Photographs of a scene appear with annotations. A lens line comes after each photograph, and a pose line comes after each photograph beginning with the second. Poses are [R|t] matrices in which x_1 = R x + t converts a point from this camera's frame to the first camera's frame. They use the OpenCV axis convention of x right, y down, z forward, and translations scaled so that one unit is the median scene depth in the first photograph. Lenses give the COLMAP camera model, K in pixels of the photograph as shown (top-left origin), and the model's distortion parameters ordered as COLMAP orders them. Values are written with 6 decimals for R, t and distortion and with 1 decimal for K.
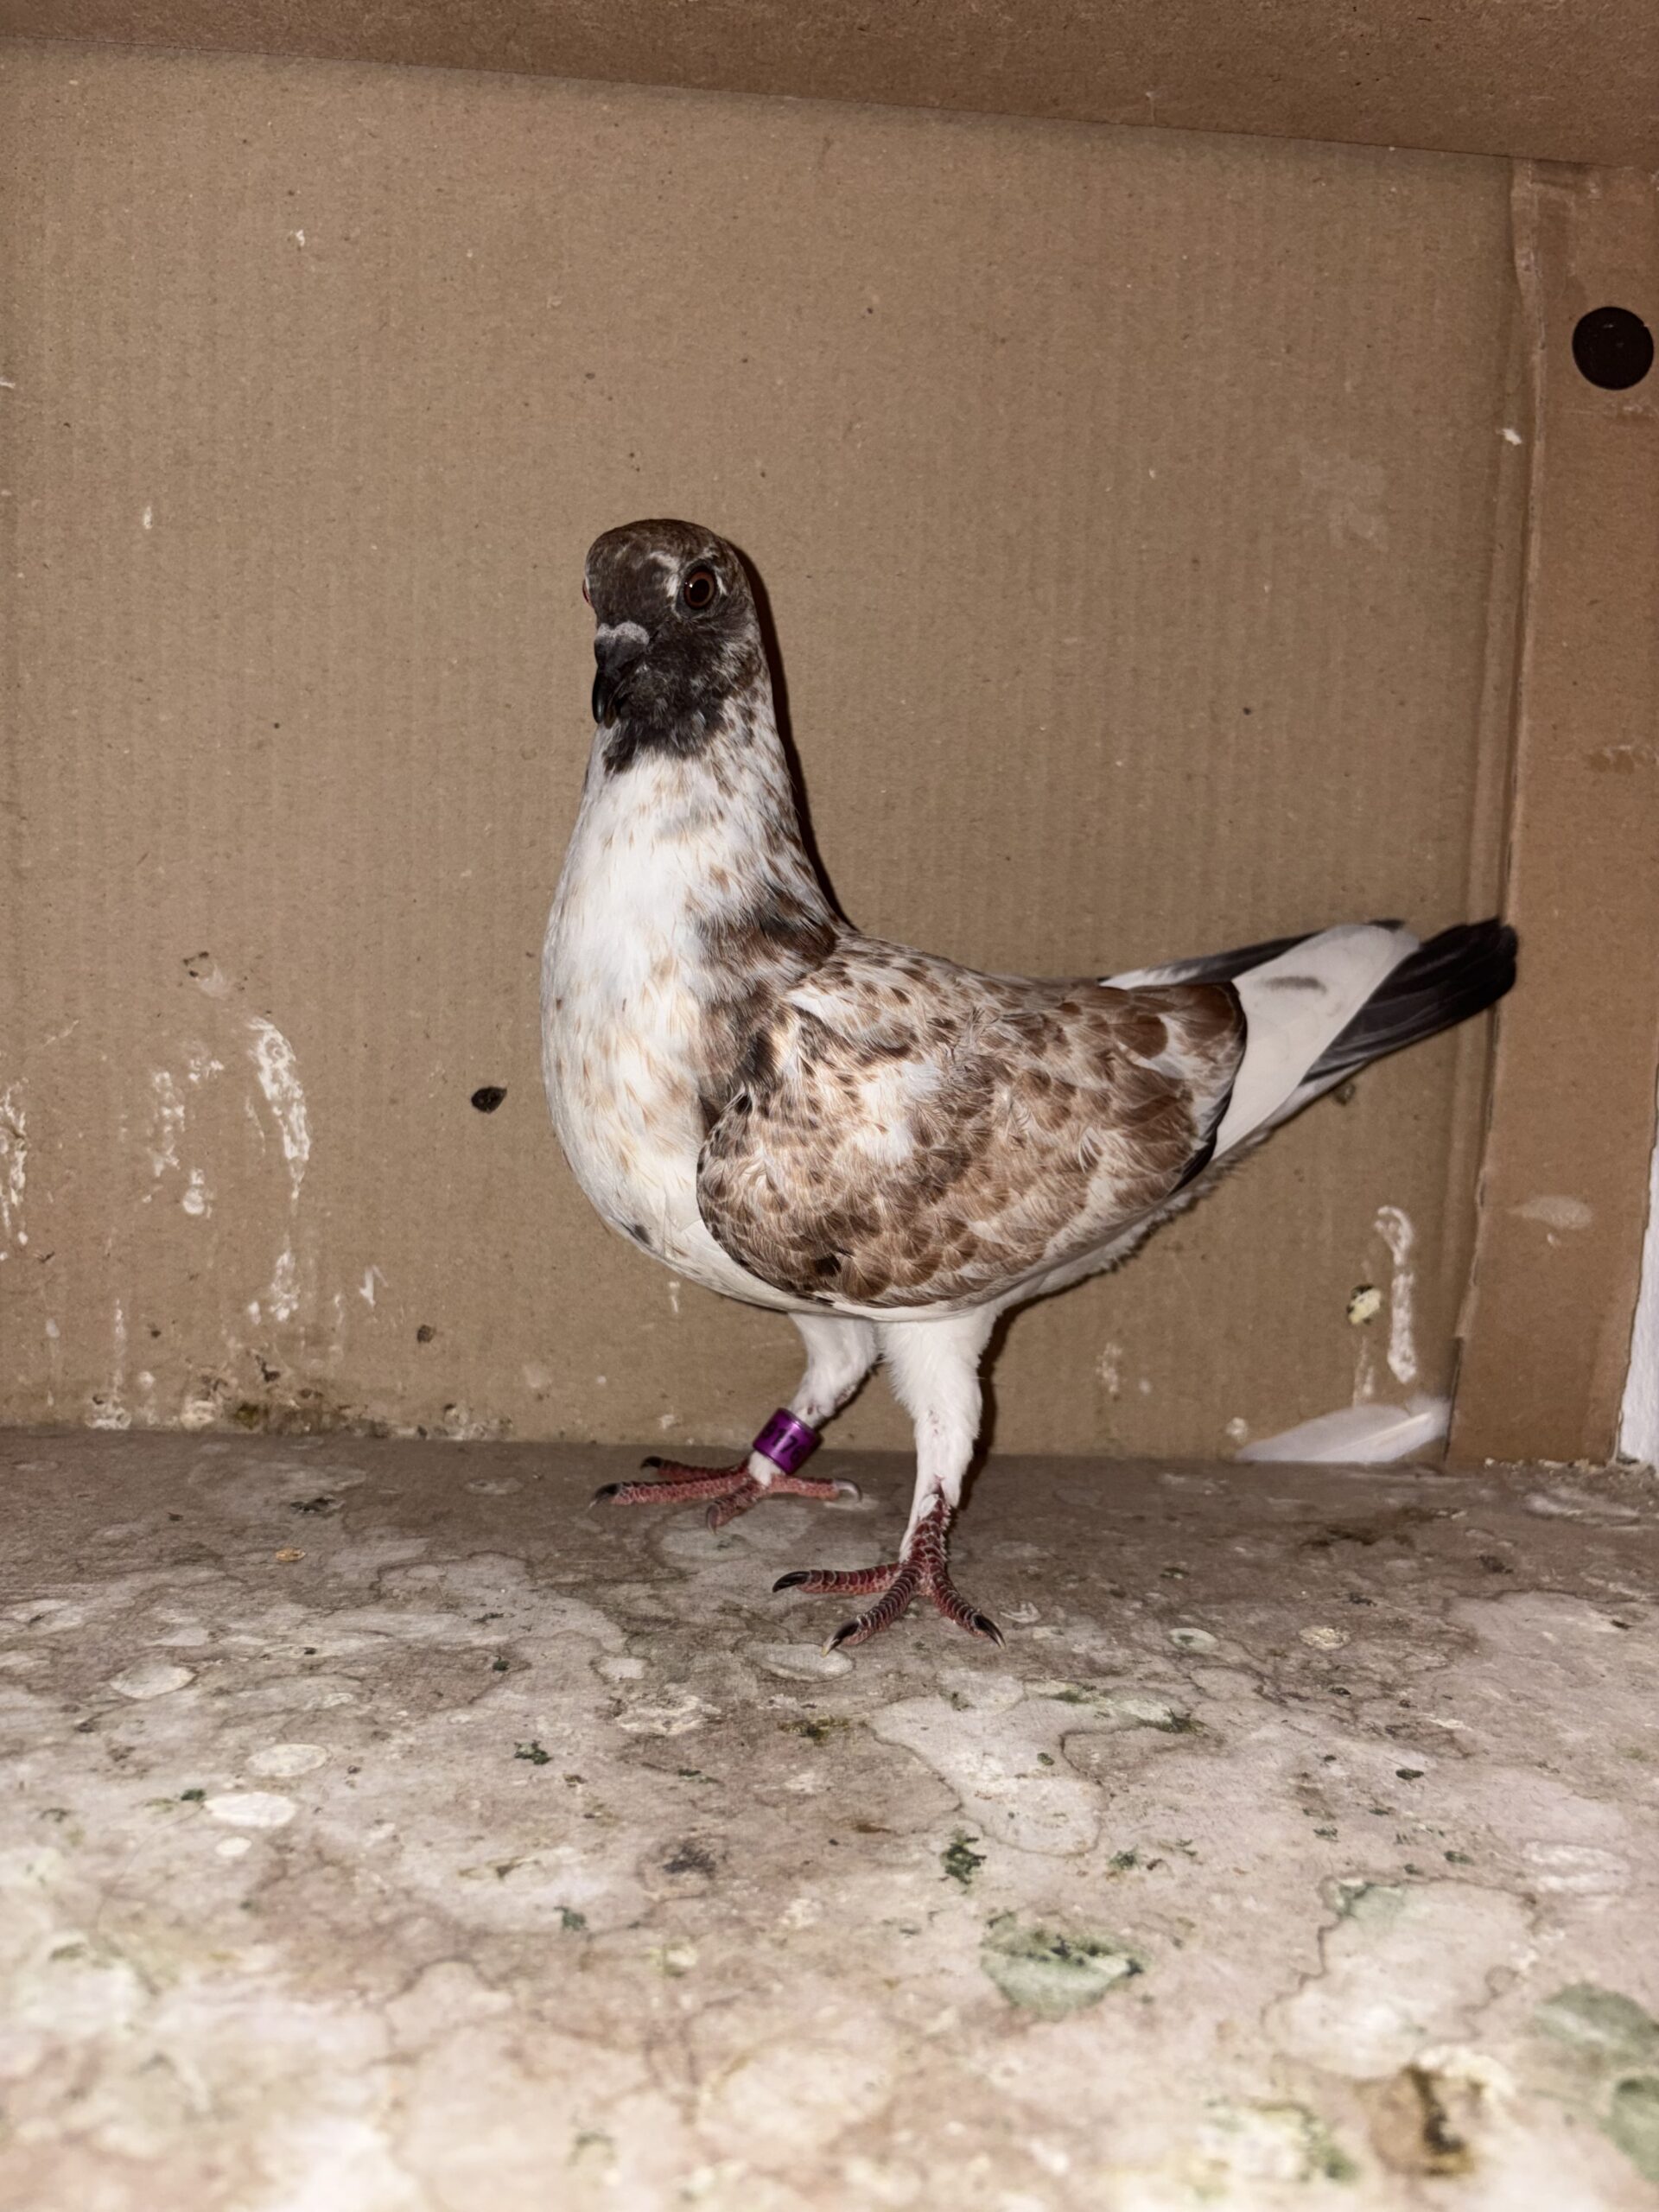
lens RADIAL K [[1759.6, 0, 829.3], [0, 1759.6, 1100.7], [0, 0, 1]] dist [-0.004585, -0.002759]
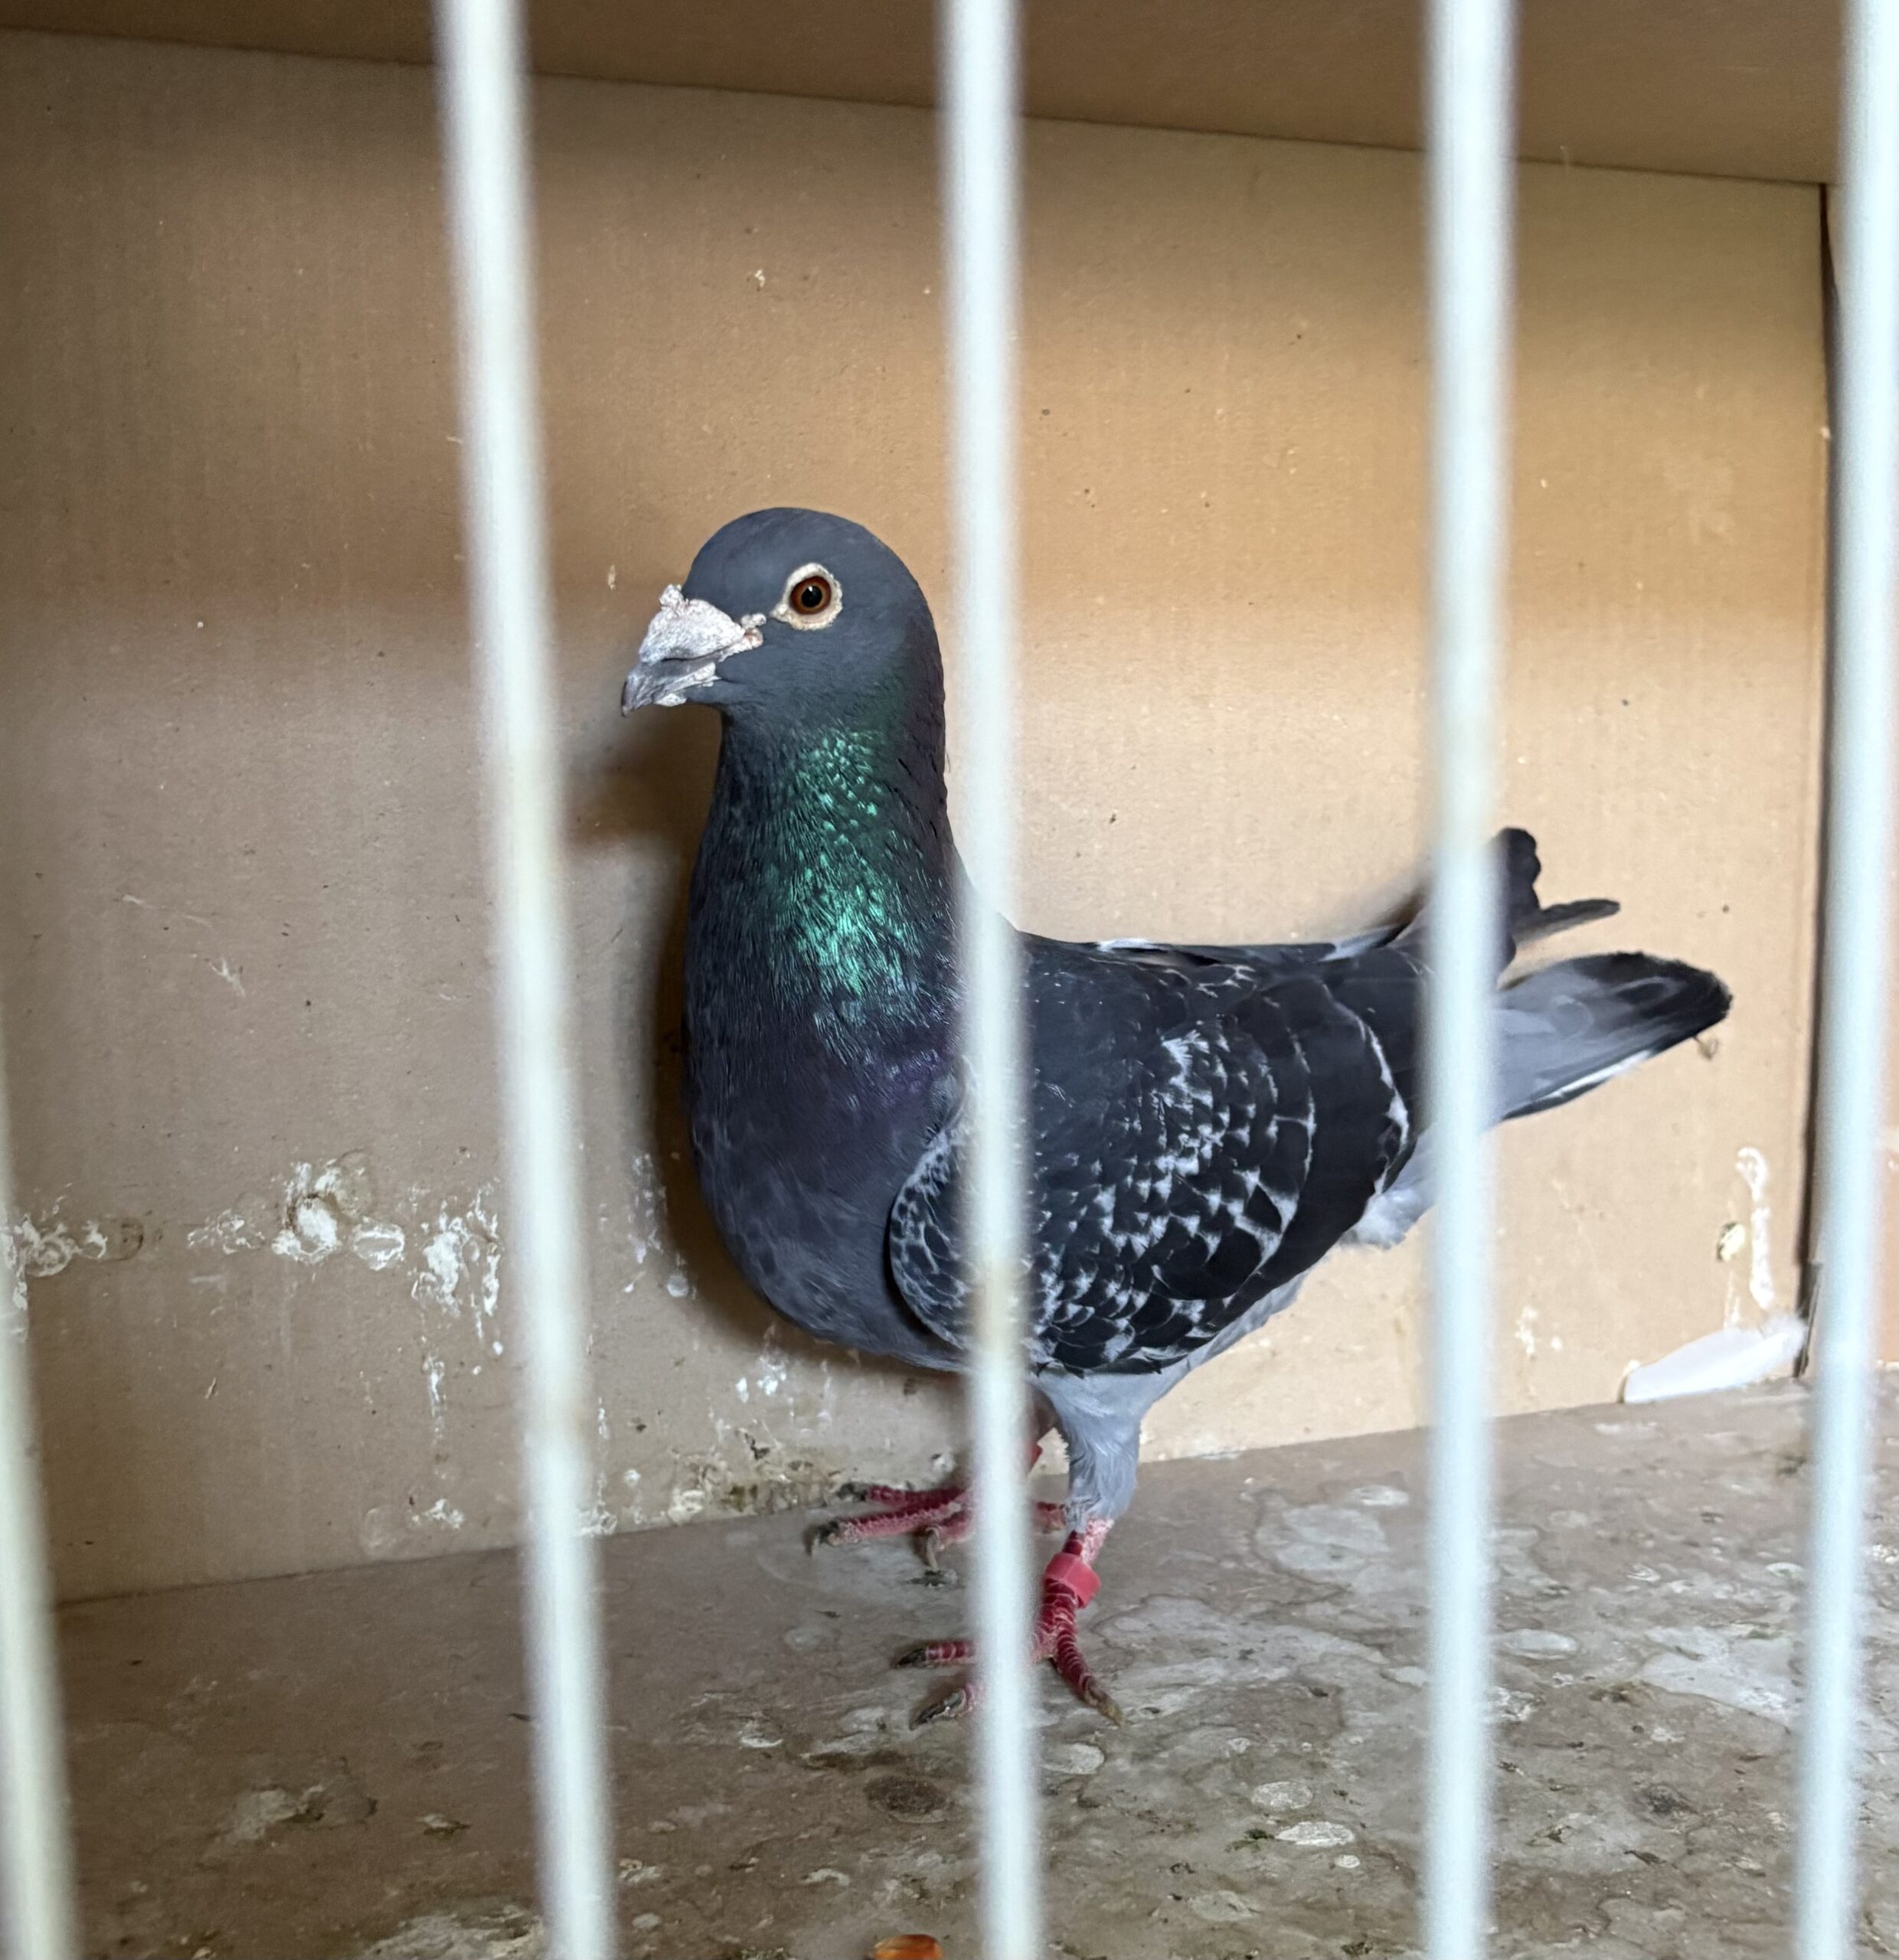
lens RADIAL K [[2521.7, 0, 941.8], [0, 2521.7, 973.9], [0, 0, 1]] dist [0.052469, 0.000000]
pose [[0.952506, -0.089977, 0.290922, -0.632513], [0.073695, 0.995063, 0.066474, -0.197675], [-0.295467, -0.041877, 0.954435, -0.349048]]
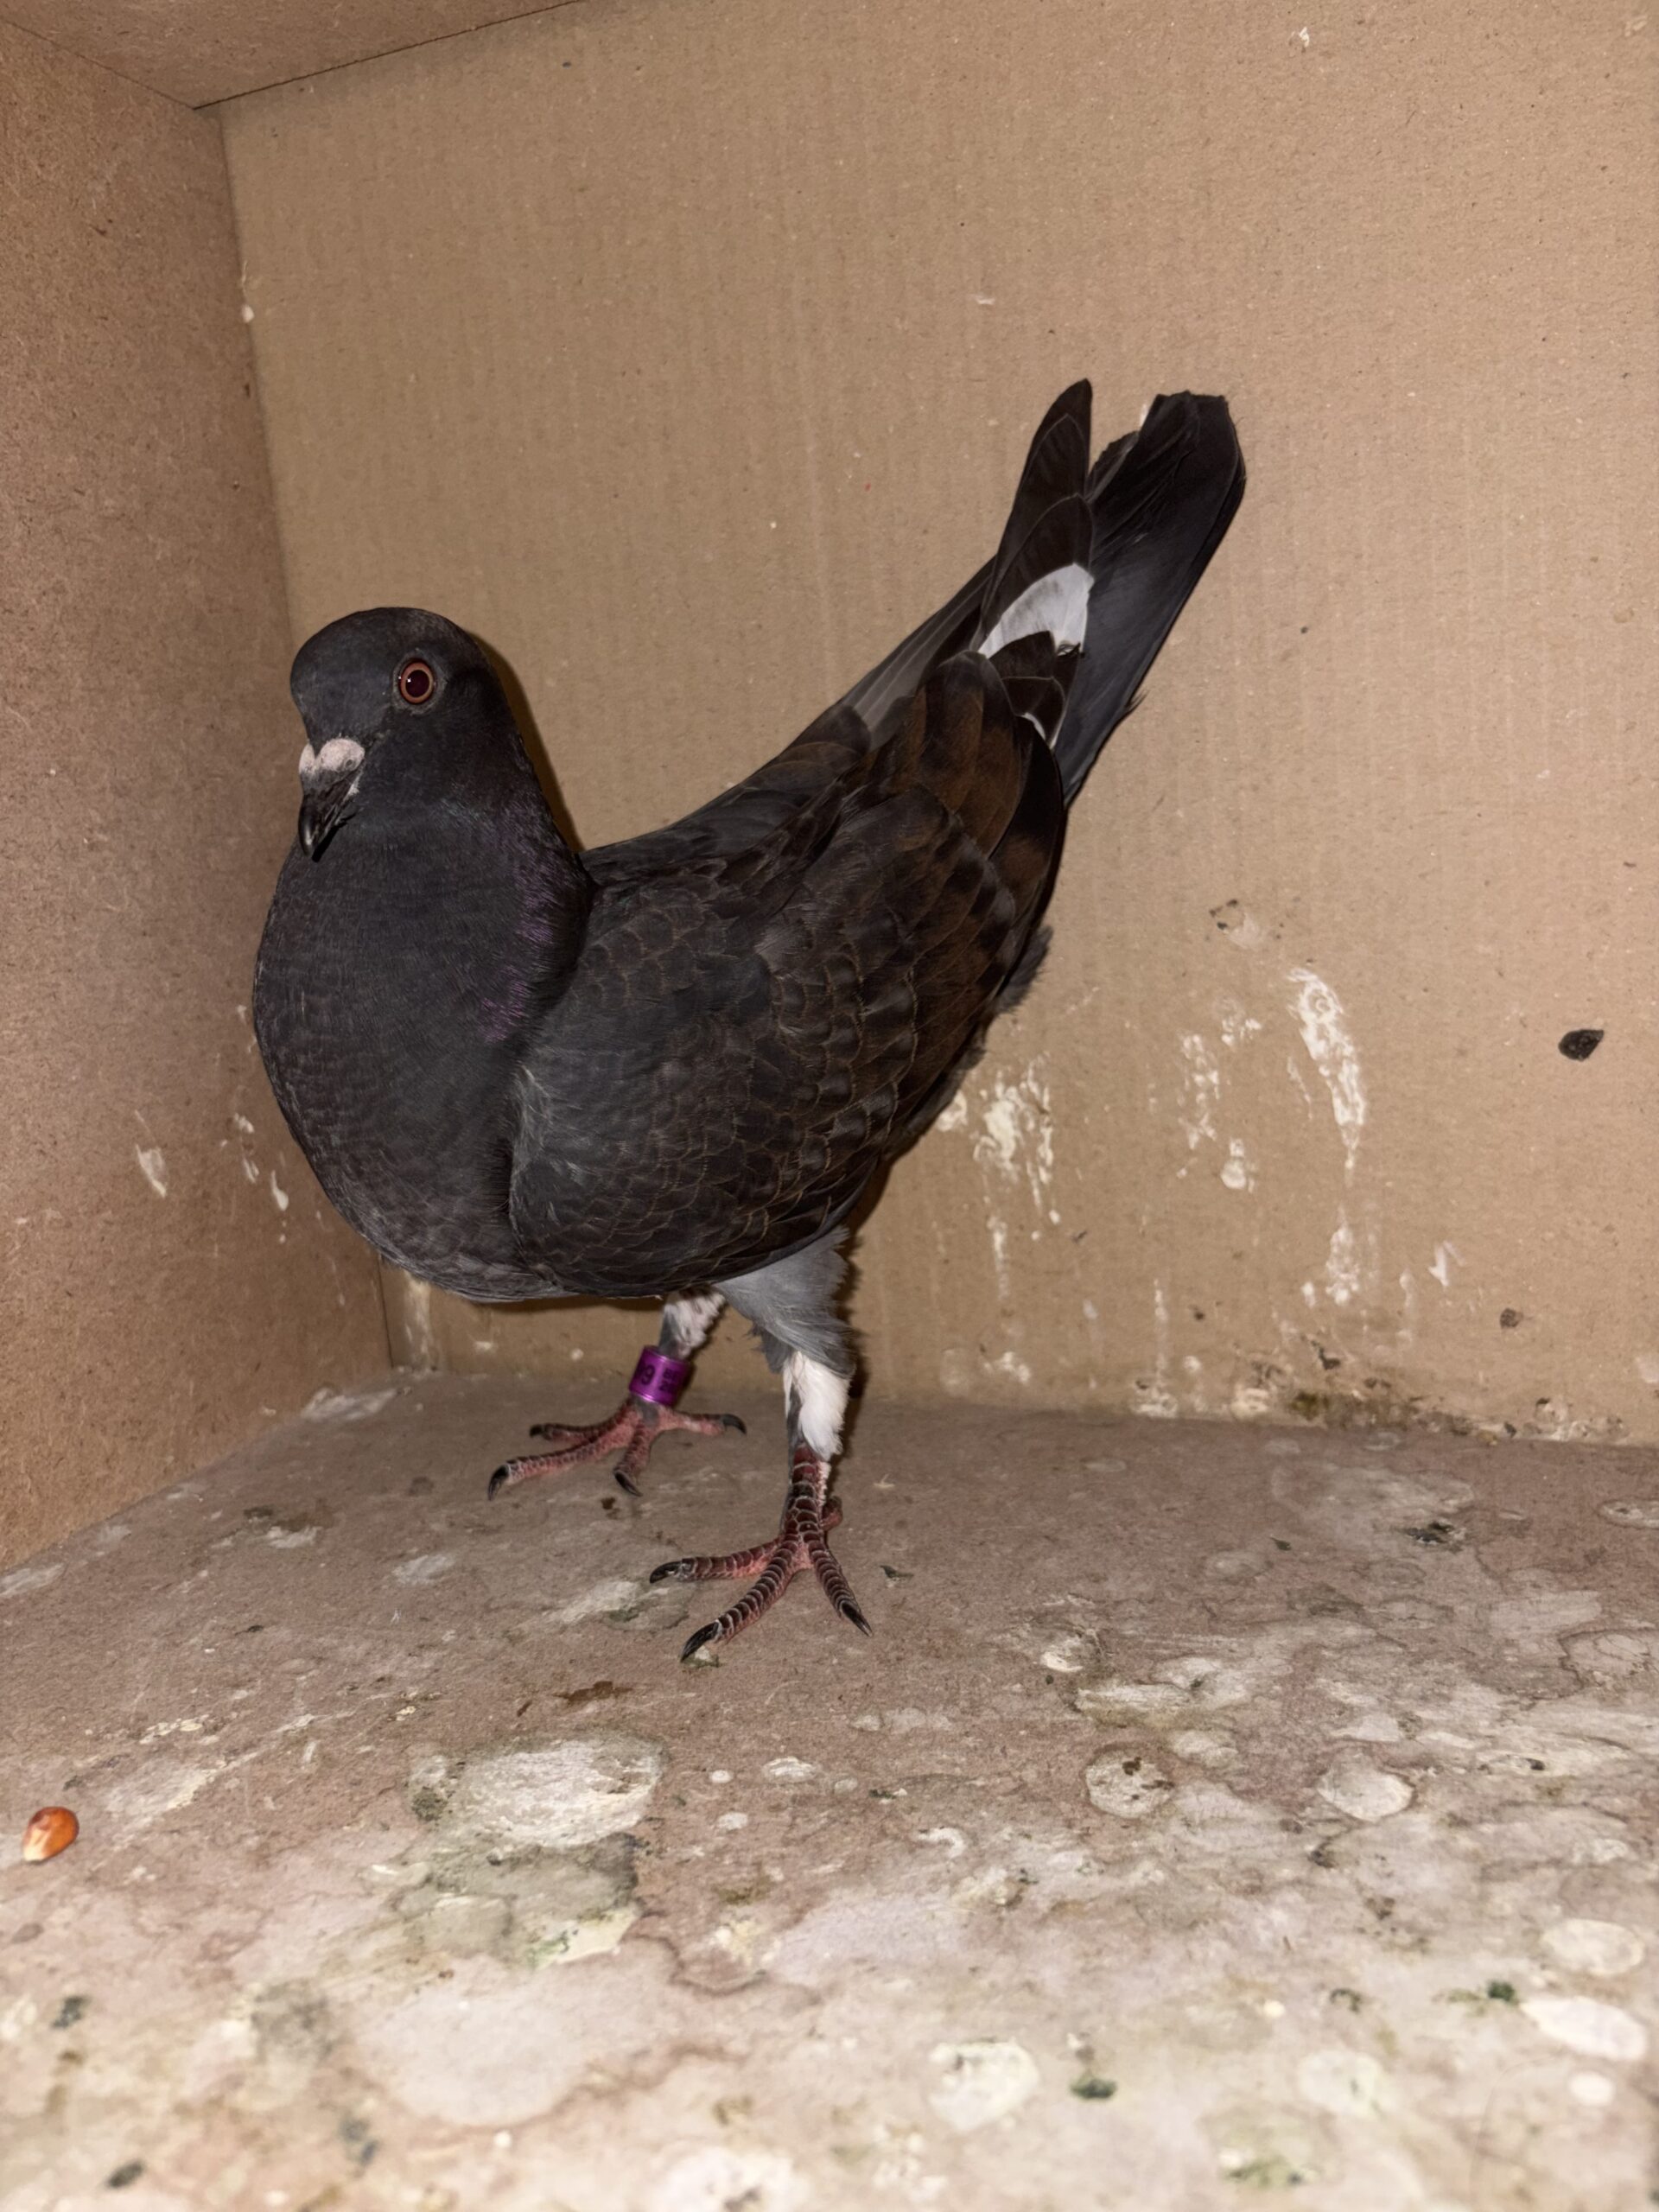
lens RADIAL K [[1759.6, 0, 800.9], [0, 1759.6, 1095.5], [0, 0, 1]] dist [-0.004585, -0.002759]
pose [[0.900722, -0.043545, -0.432207, -0.176103], [0.082613, 0.993976, 0.072023, -0.069960], [0.426467, -0.100579, 0.898894, 0.096839]]
